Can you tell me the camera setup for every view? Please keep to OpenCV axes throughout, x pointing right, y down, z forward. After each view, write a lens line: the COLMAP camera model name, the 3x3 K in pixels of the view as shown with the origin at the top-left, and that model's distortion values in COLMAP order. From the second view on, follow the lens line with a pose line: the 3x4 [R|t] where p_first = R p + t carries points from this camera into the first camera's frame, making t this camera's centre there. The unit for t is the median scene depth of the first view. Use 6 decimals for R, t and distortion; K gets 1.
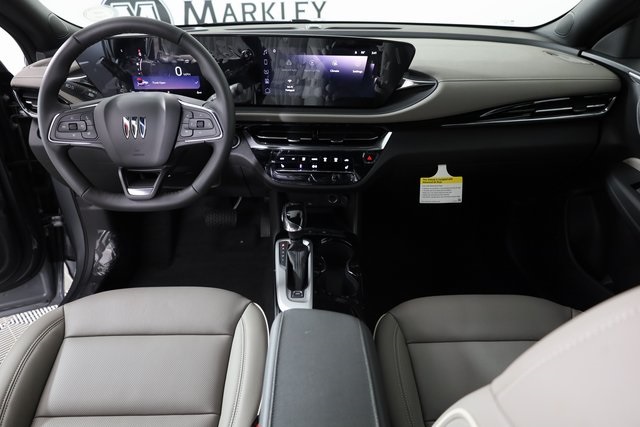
lens RADIAL K [[435.0, 0, 322.7], [0, 435.0, 213.9], [0, 0, 1]] dist [-0.001769, 0.001405]
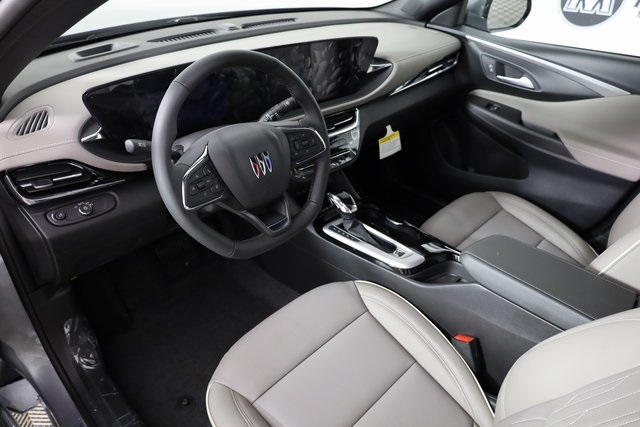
lens RADIAL K [[435.0, 0, 316.8], [0, 435.0, 214.6], [0, 0, 1]] dist [-0.001769, 0.001405]
pose [[0.719632, -0.372560, 0.585942, -0.772580], [0.321229, 0.926762, 0.194742, -0.198186], [-0.615582, 0.048079, 0.786605, 0.137959]]
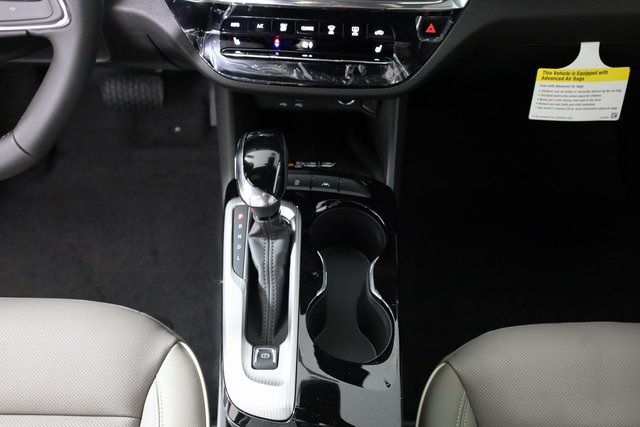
lens RADIAL K [[659.5, 0, 325.3], [0, 659.5, 211.9], [0, 0, 1]] dist [0.010162, 0.000000]
pose [[0.999727, 0.022215, -0.007207, 0.008809], [-0.018562, 0.943076, 0.332060, -0.178750], [0.014174, -0.331836, 0.943231, 0.308122]]
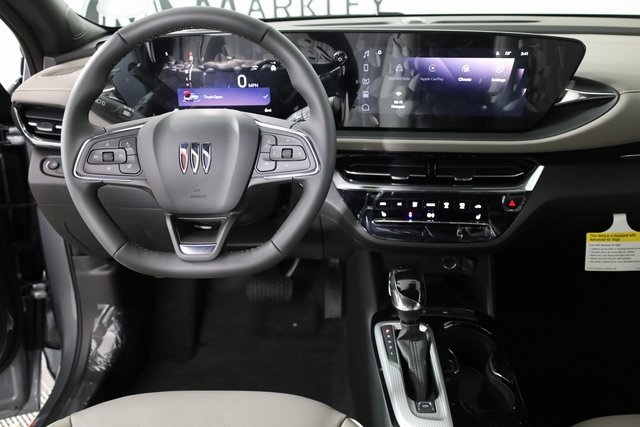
lens RADIAL K [[622.1, 0, 324.2], [0, 622.1, 215.5], [0, 0, 1]] dist [0.007177, 0.000000]
pose [[0.998434, 0.006202, -0.055605, -0.136009], [-0.012318, 0.993818, -0.110338, 0.001680], [0.054577, 0.110850, 0.992337, 0.019127]]
